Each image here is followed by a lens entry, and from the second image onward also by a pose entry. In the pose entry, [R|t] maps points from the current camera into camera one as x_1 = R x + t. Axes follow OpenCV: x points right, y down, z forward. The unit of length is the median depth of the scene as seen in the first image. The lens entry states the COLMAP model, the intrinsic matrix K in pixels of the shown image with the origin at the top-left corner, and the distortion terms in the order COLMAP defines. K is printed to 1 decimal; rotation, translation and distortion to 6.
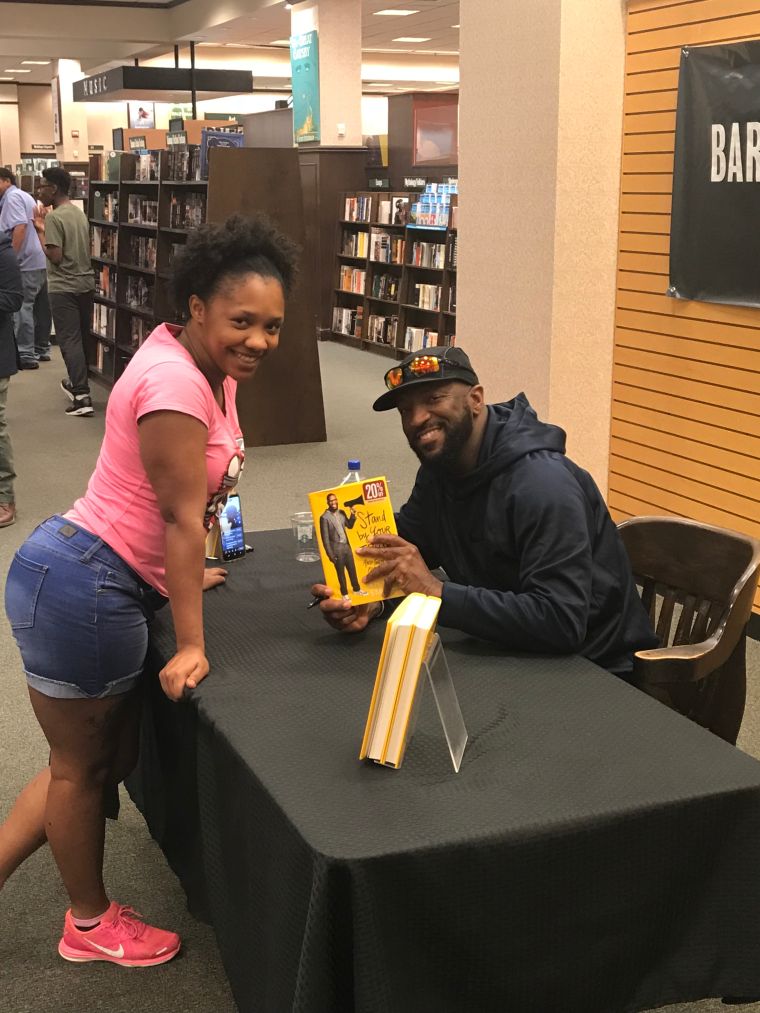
lens RADIAL K [[1456.3, 0, 389.6], [0, 1456.3, 512.5], [0, 0, 1]] dist [0.059976, 0.000000]
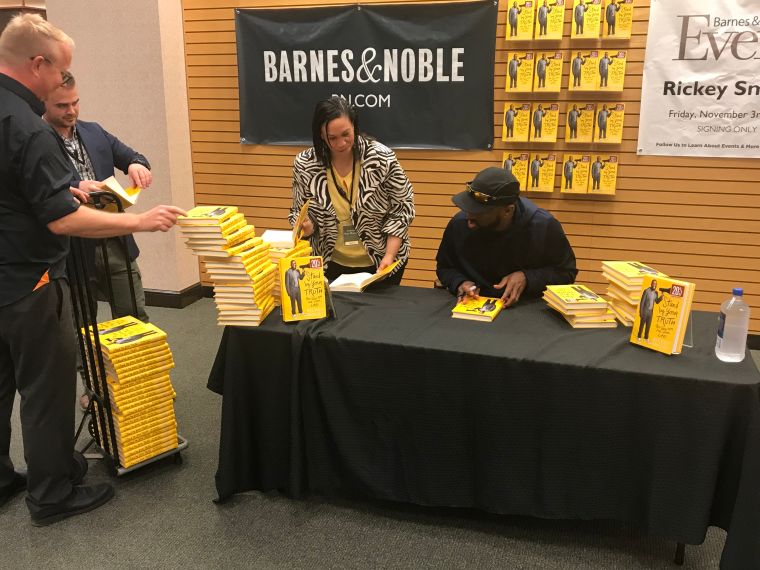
lens RADIAL K [[703.6, 0, 405.0], [0, 703.6, 257.9], [0, 0, 1]] dist [0.053085, -0.057441]
pose [[0.636739, -0.195770, 0.745813, -0.181620], [0.177310, 0.978488, 0.105467, -0.031004], [-0.750416, 0.065085, 0.657753, 0.128645]]
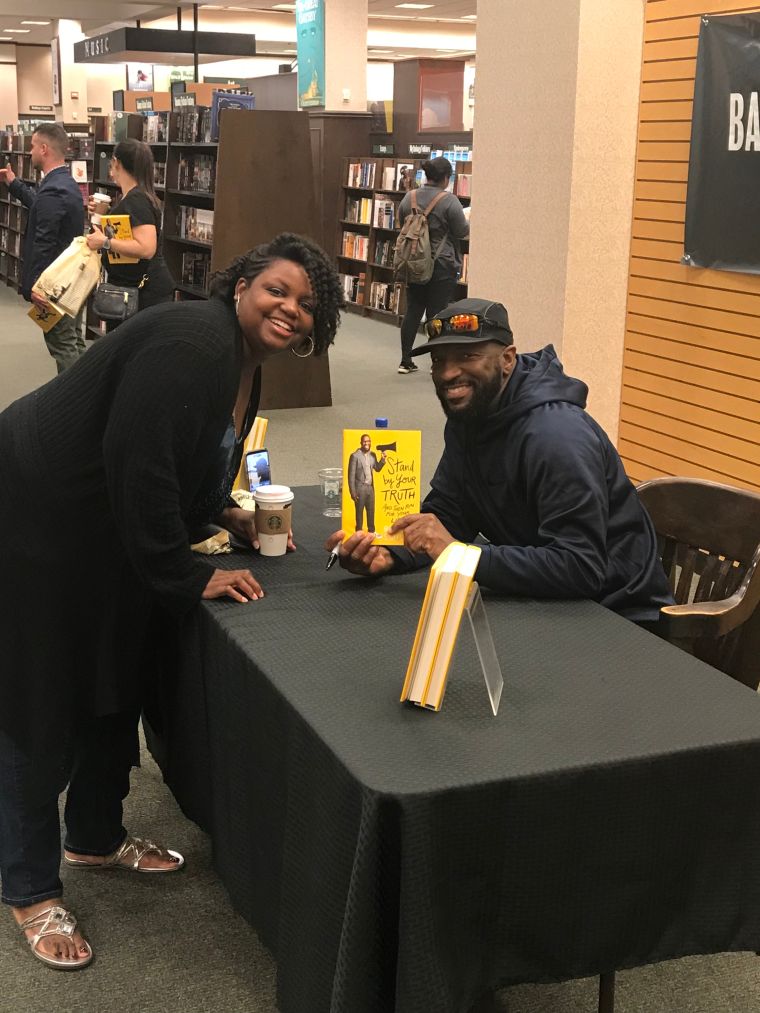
lens RADIAL K [[1456.3, 0, 386.8], [0, 1456.3, 509.8], [0, 0, 1]] dist [0.059976, 0.000000]
pose [[0.999852, 0.016425, 0.005093, -0.007538], [-0.016517, 0.999691, 0.018564, 0.002917], [-0.004787, -0.018645, 0.999815, -0.005103]]
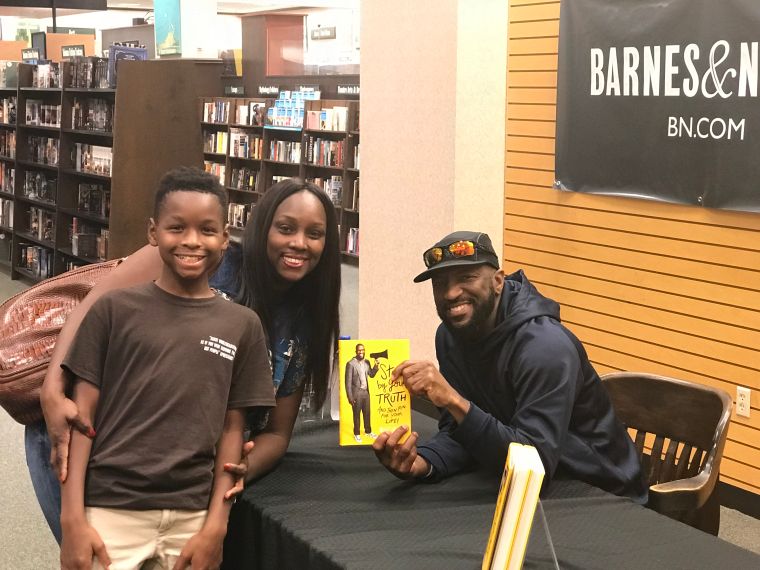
lens RADIAL K [[1275.1, 0, 378.5], [0, 1275.1, 288.7], [0, 0, 1]] dist [0.083334, 0.000000]
pose [[0.990162, -0.017211, 0.138865, -0.047963], [0.026324, 0.997599, -0.064055, -0.001477], [-0.137430, 0.067080, 0.988237, -0.004419]]
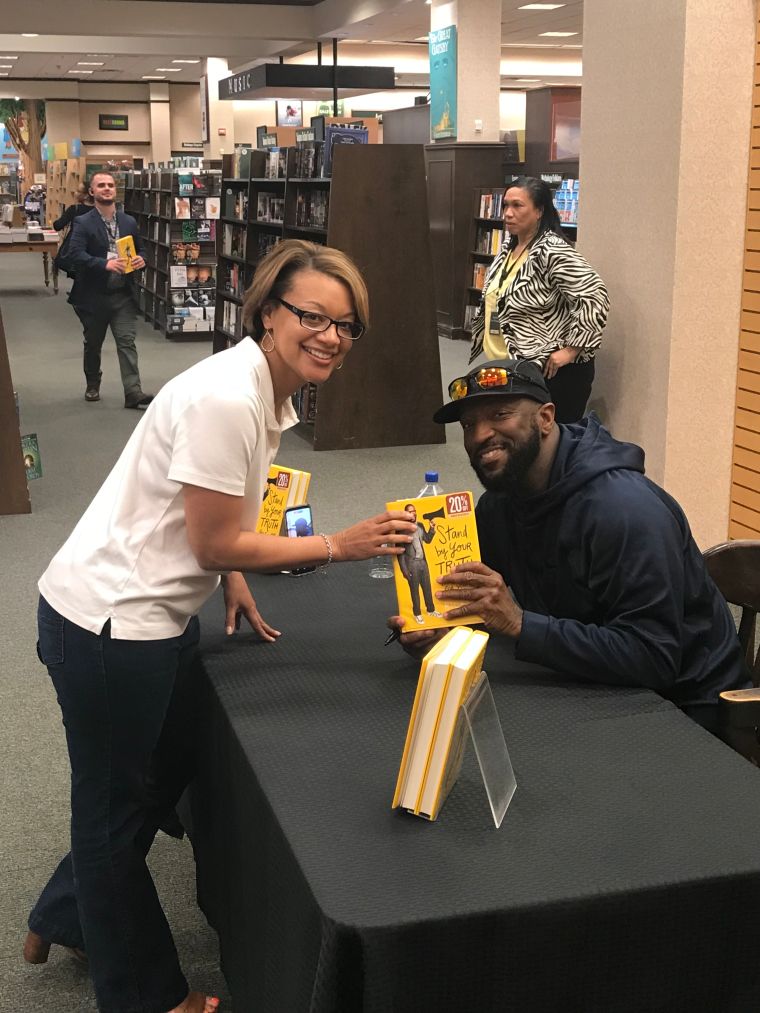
lens RADIAL K [[1456.3, 0, 390.1], [0, 1456.3, 513.2], [0, 0, 1]] dist [0.059976, 0.000000]
pose [[0.994979, 0.020945, -0.097867, 0.012631], [-0.020683, 0.999779, 0.003689, -0.003892], [0.097922, -0.001646, 0.995193, 0.017149]]
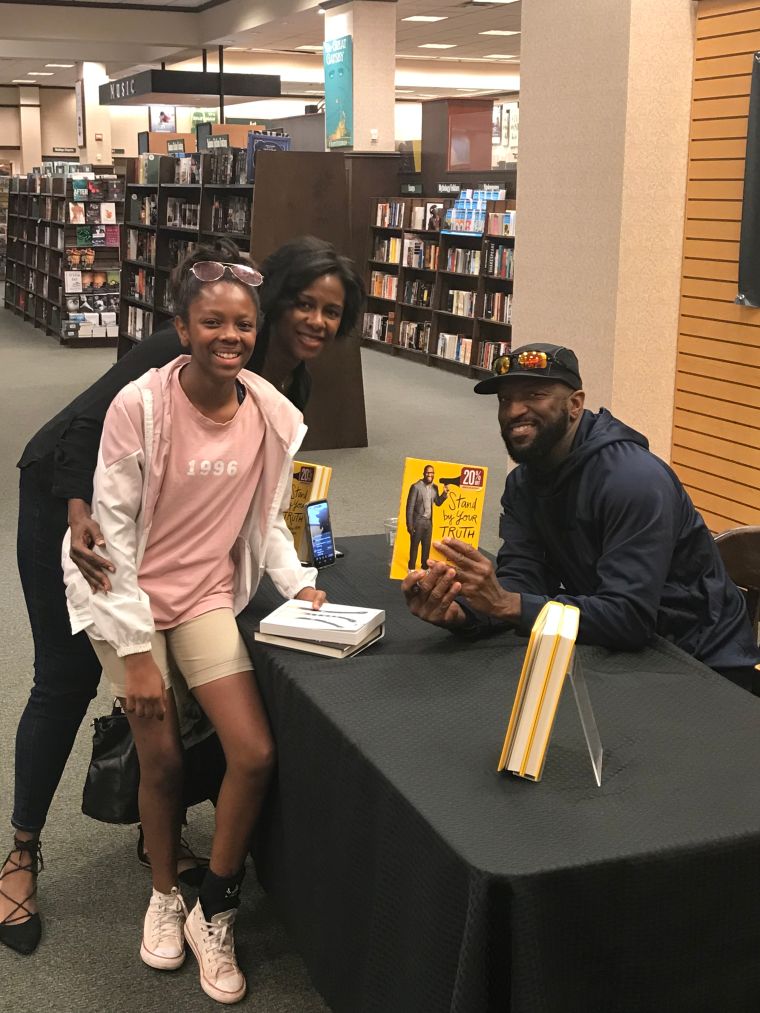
lens RADIAL K [[1456.3, 0, 388.0], [0, 1456.3, 514.0], [0, 0, 1]] dist [0.059976, 0.000000]
pose [[0.999910, 0.011419, -0.007018, -0.017759], [-0.011442, 0.999929, -0.003328, 0.000130], [0.006979, 0.003408, 0.999970, 0.004051]]
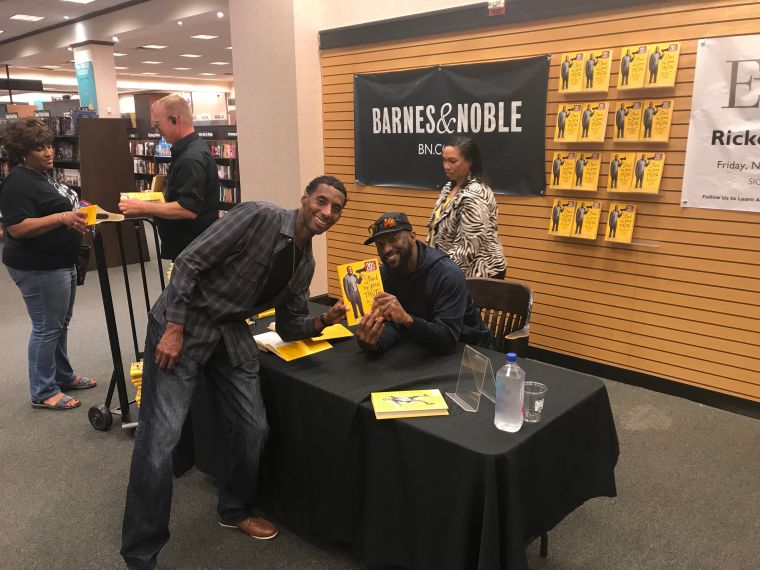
lens RADIAL K [[631.8, 0, 371.0], [0, 631.8, 286.7], [0, 0, 1]] dist [0.036197, -0.014171]
pose [[0.915808, -0.106993, 0.387102, -0.089530], [0.101632, 0.994229, 0.034359, -0.009878], [-0.388544, 0.007876, 0.921396, 0.041754]]
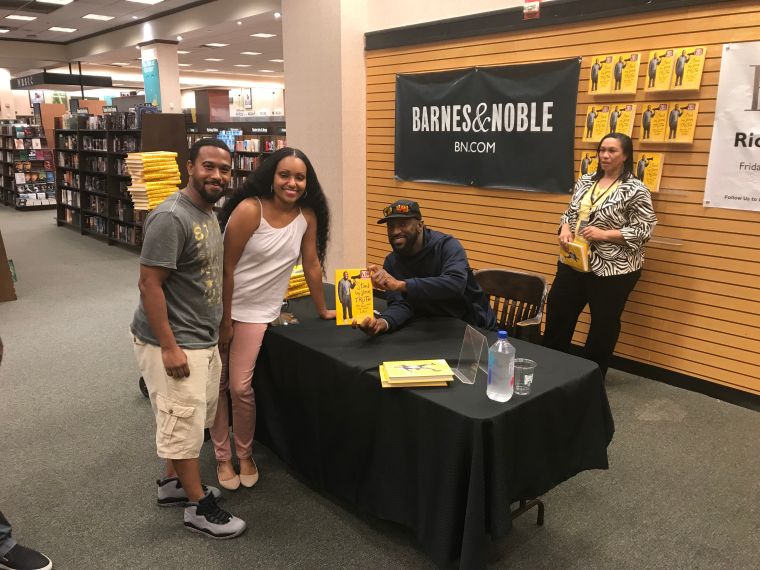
lens RADIAL K [[631.8, 0, 374.4], [0, 631.8, 286.1], [0, 0, 1]] dist [0.036197, -0.014171]
pose [[0.945822, -0.078967, 0.314936, -0.086081], [0.072807, 0.996855, 0.031295, -0.004633], [-0.316417, -0.006670, 0.948597, 0.016885]]
